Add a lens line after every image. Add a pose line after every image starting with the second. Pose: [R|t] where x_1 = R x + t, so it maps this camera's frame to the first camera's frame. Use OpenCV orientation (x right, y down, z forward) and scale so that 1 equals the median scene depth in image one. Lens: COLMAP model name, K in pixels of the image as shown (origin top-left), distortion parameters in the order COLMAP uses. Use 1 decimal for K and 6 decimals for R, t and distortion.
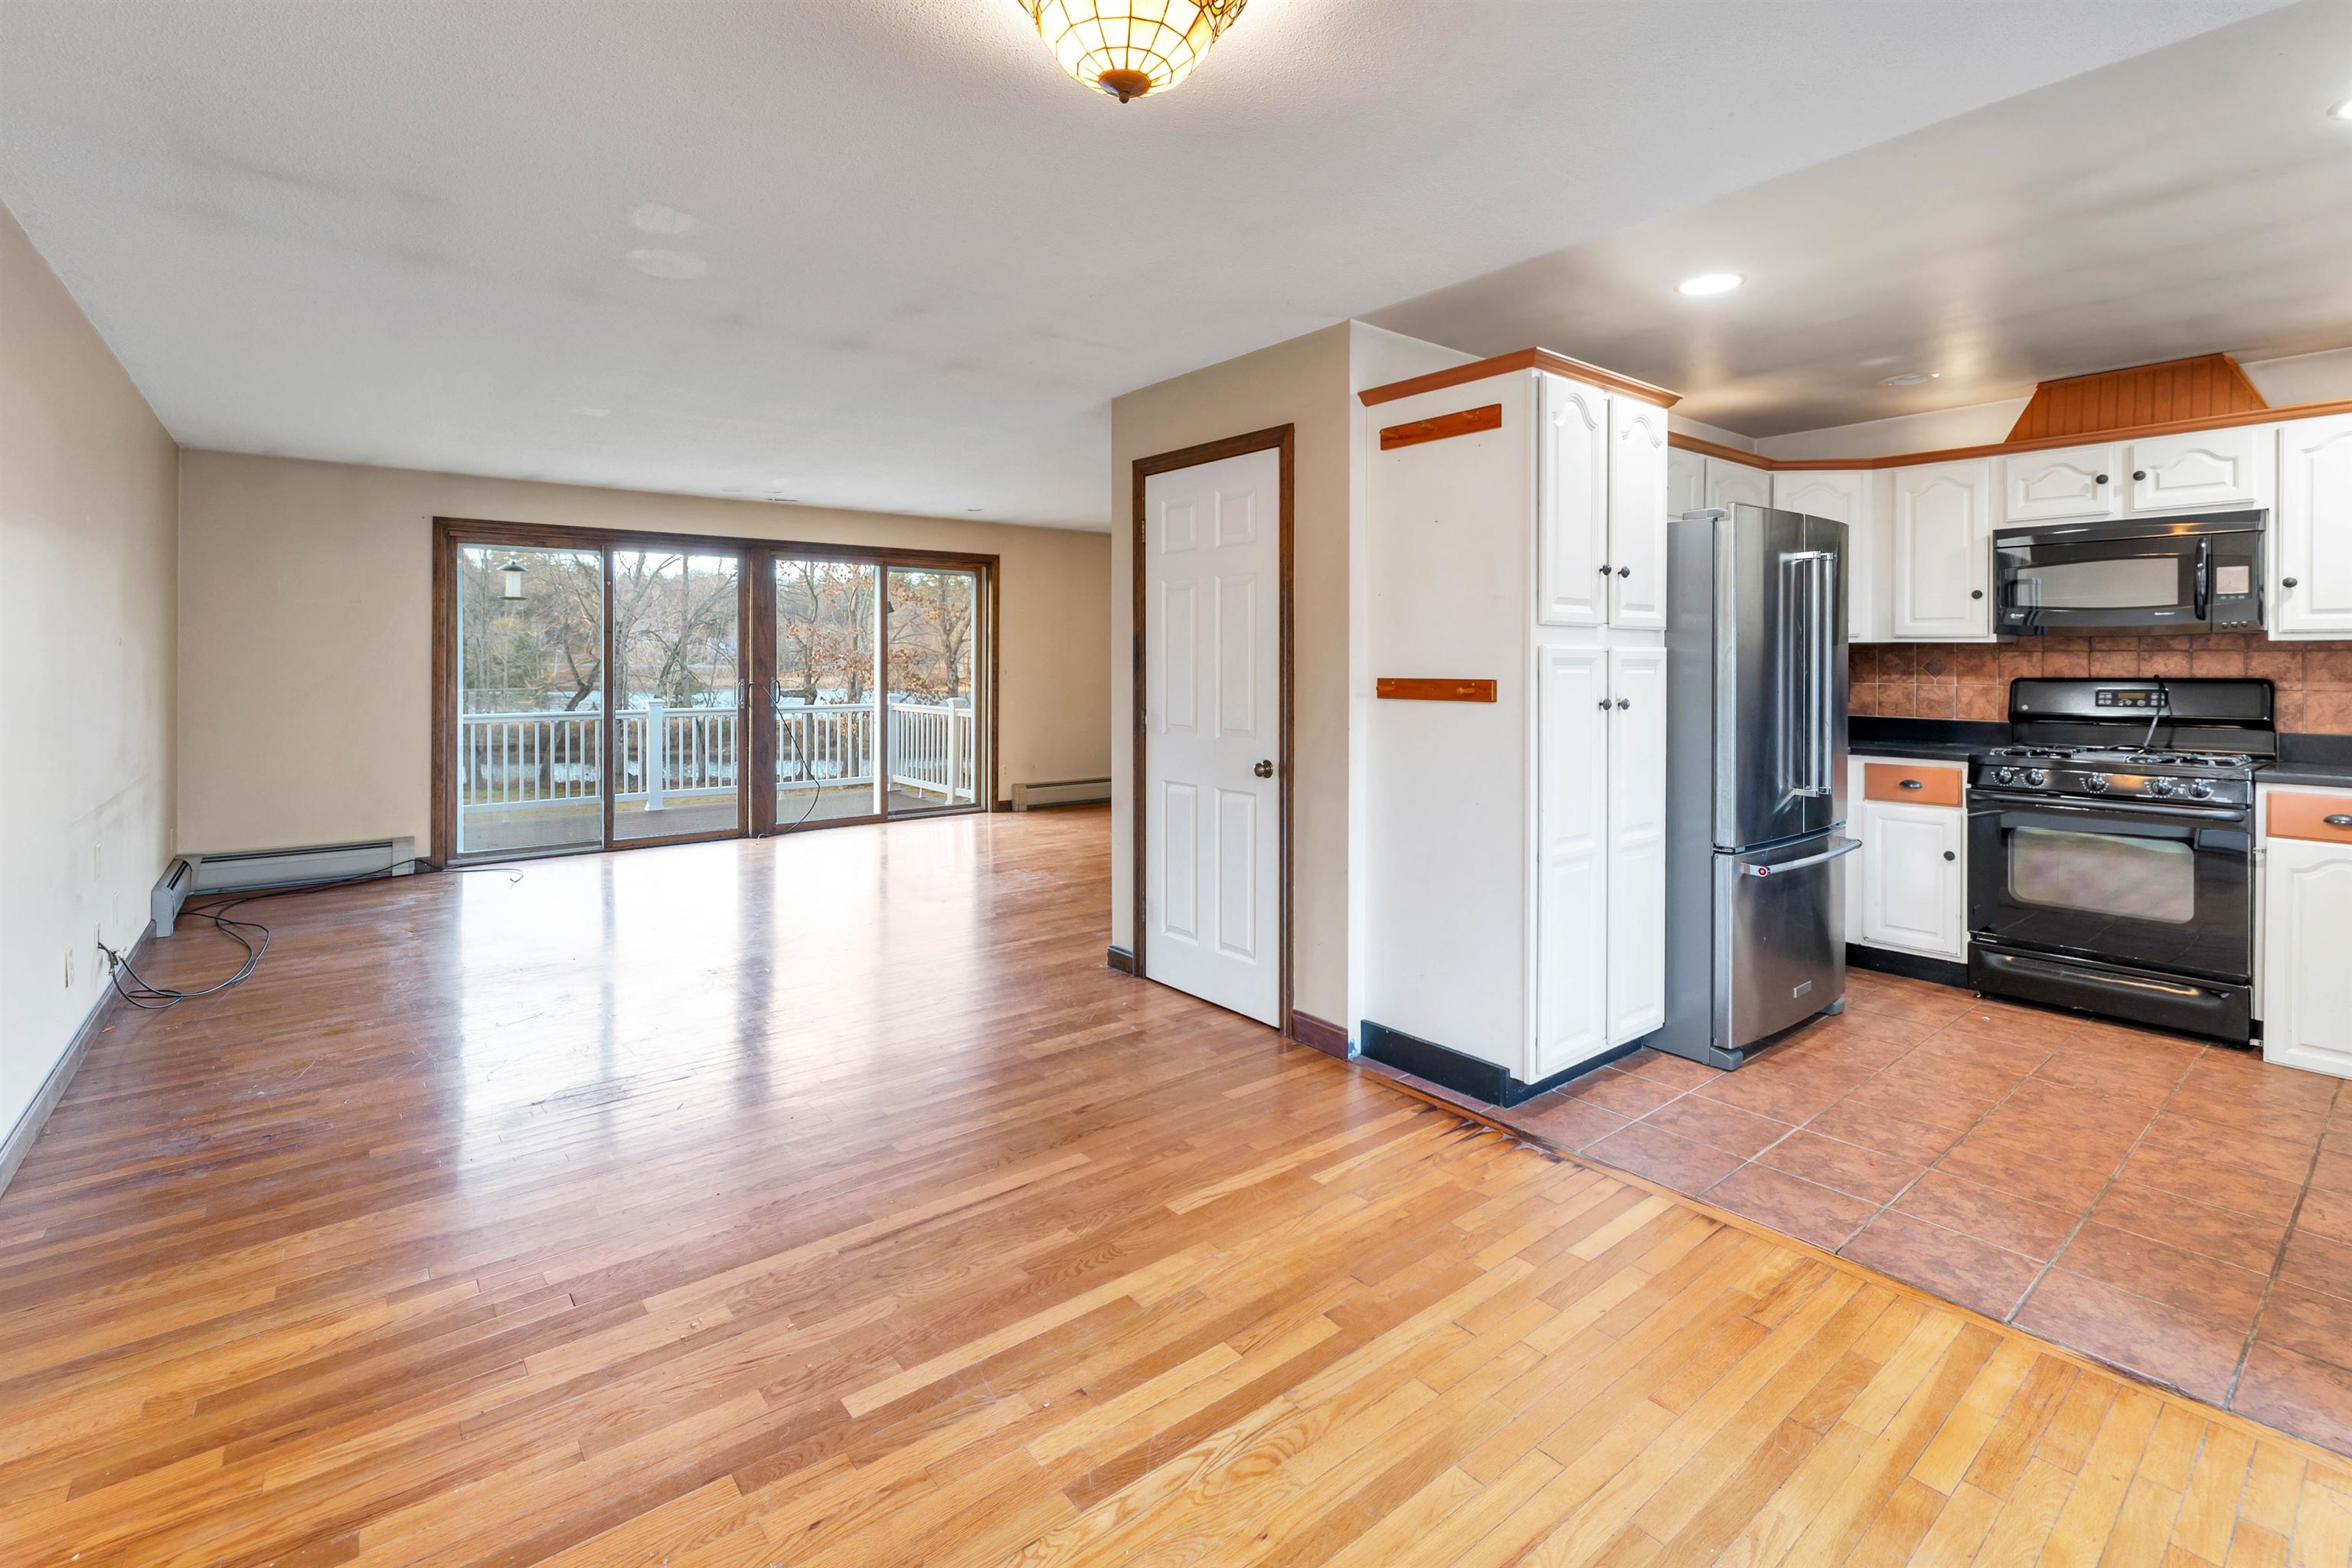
lens RADIAL K [[1056.8, 0, 1184.7], [0, 1056.8, 676.2], [0, 0, 1]] dist [-0.002385, -0.000172]
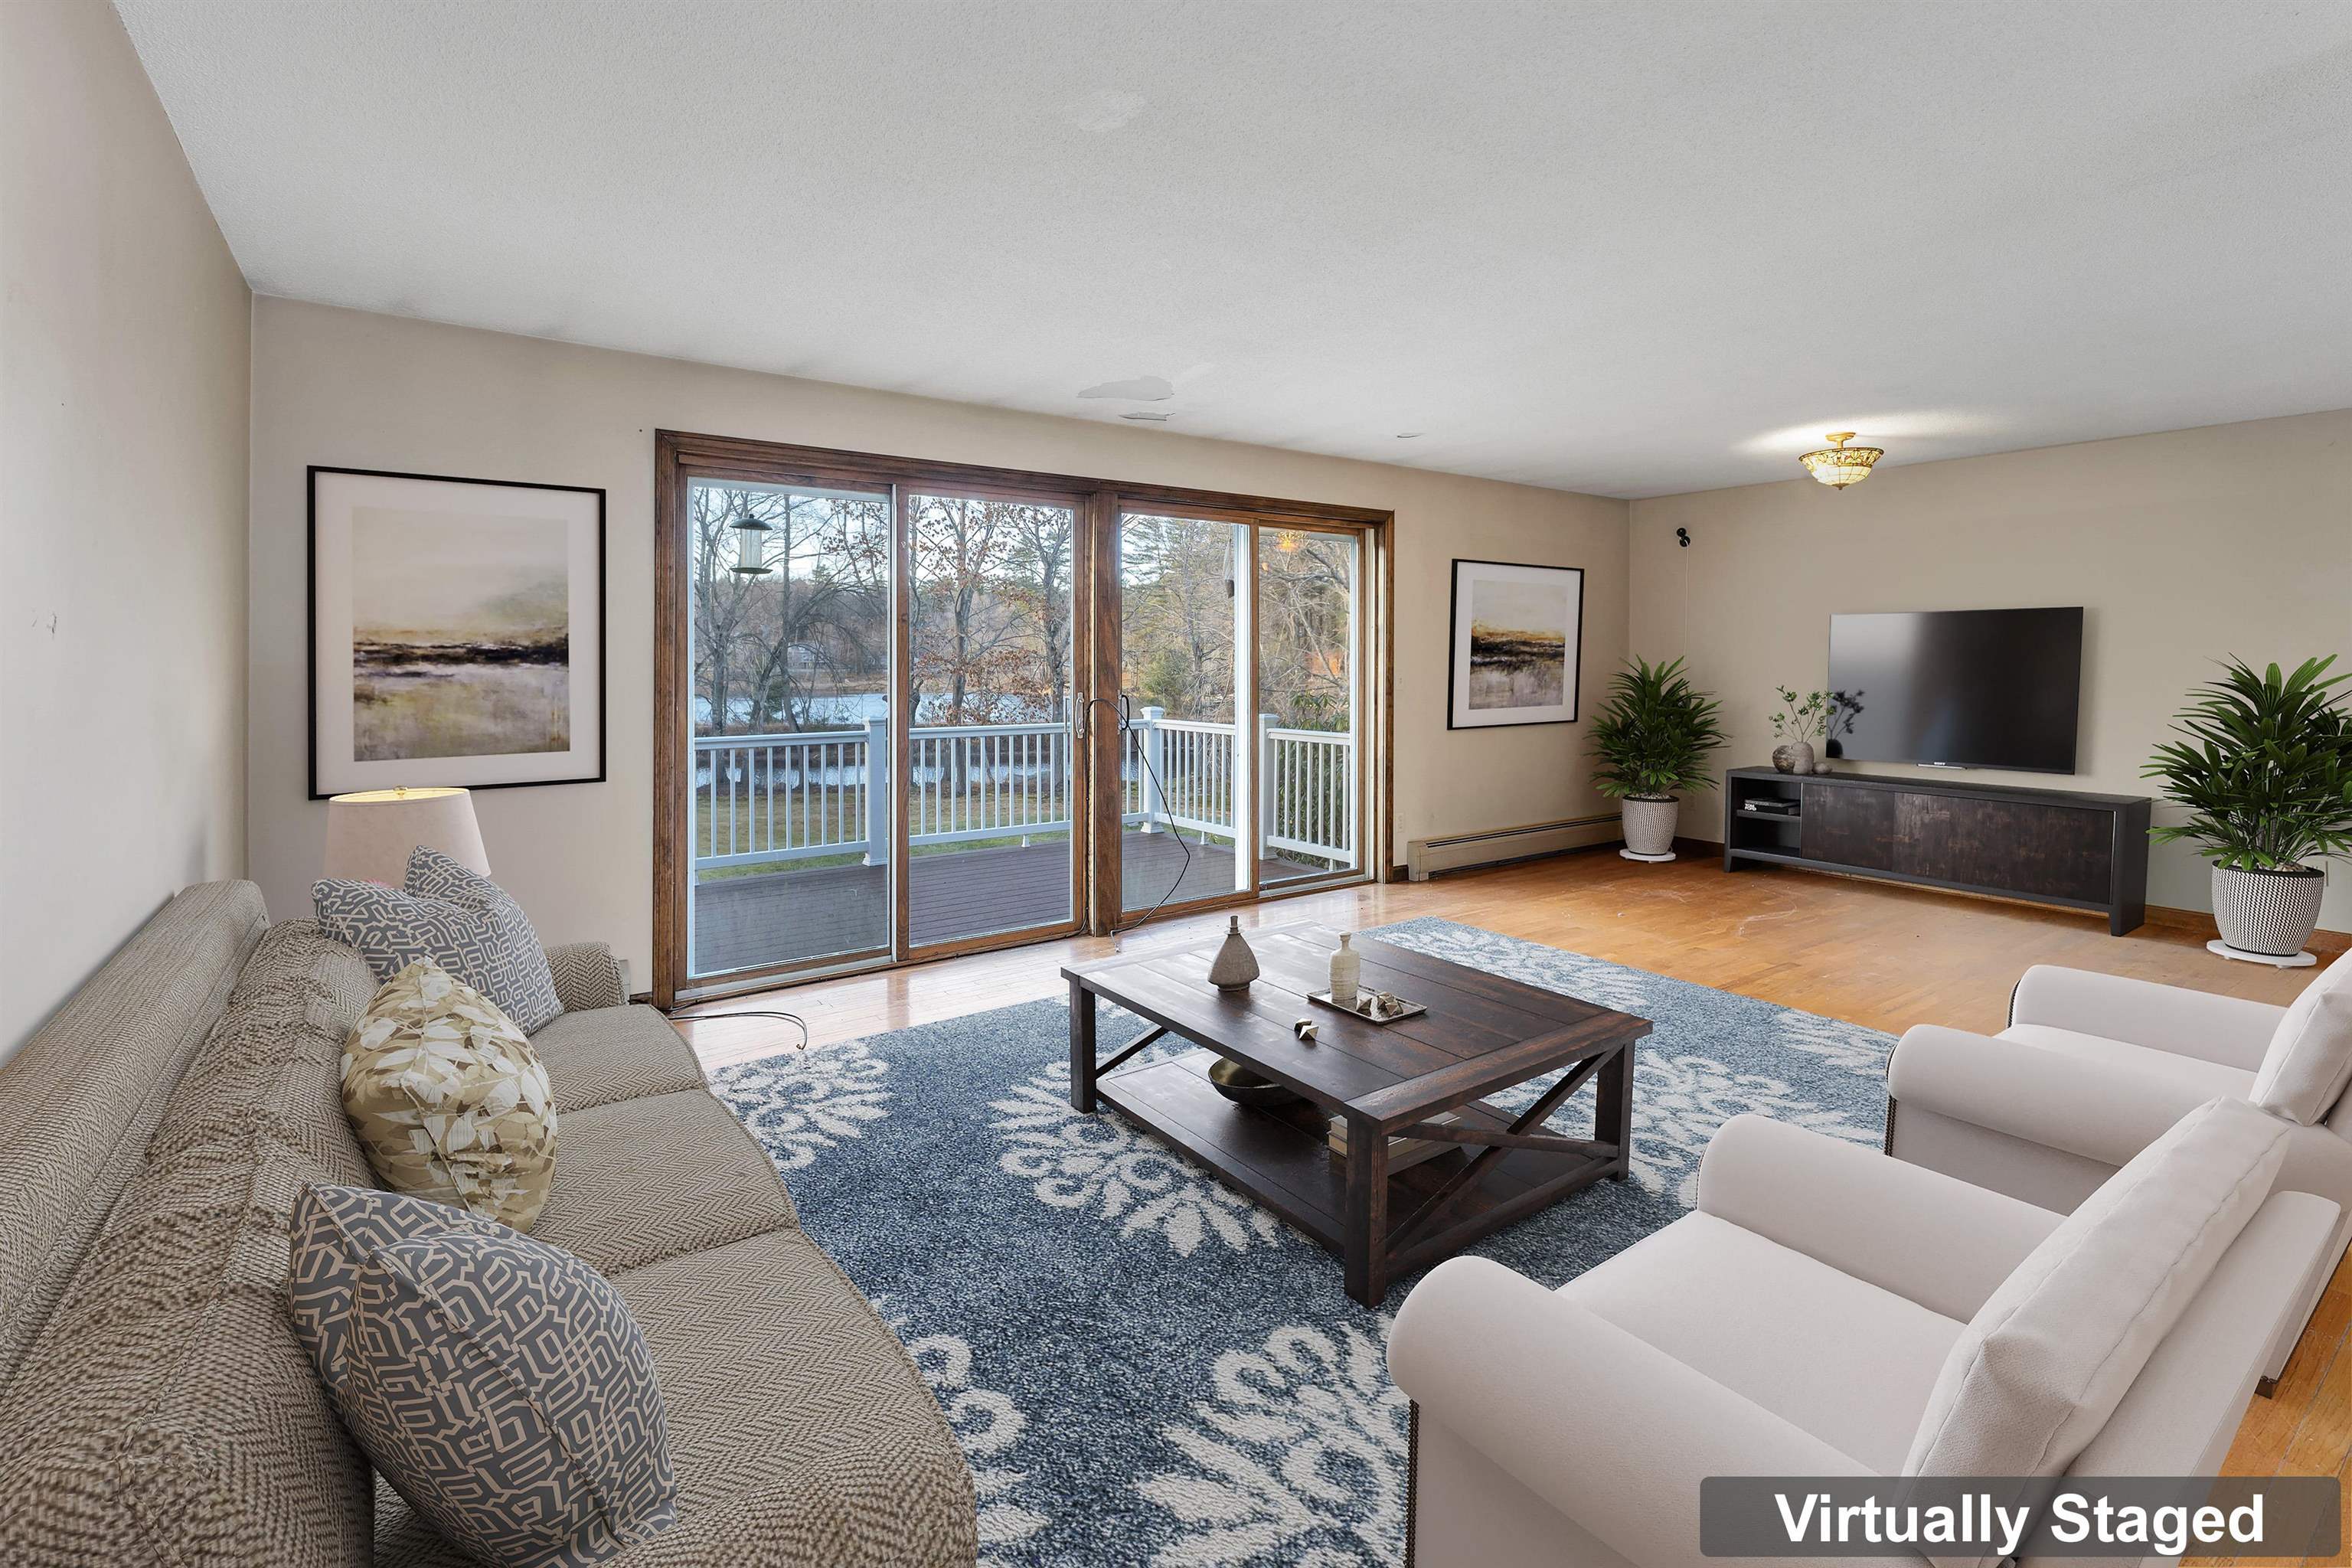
lens RADIAL K [[1056.8, 0, 1180.1], [0, 1056.8, 672.9], [0, 0, 1]] dist [-0.002385, -0.000172]
pose [[0.998043, -0.002164, -0.062489, -0.287609], [0.001873, 0.999987, -0.004715, -0.006142], [0.062498, 0.004589, 0.998035, 0.318610]]
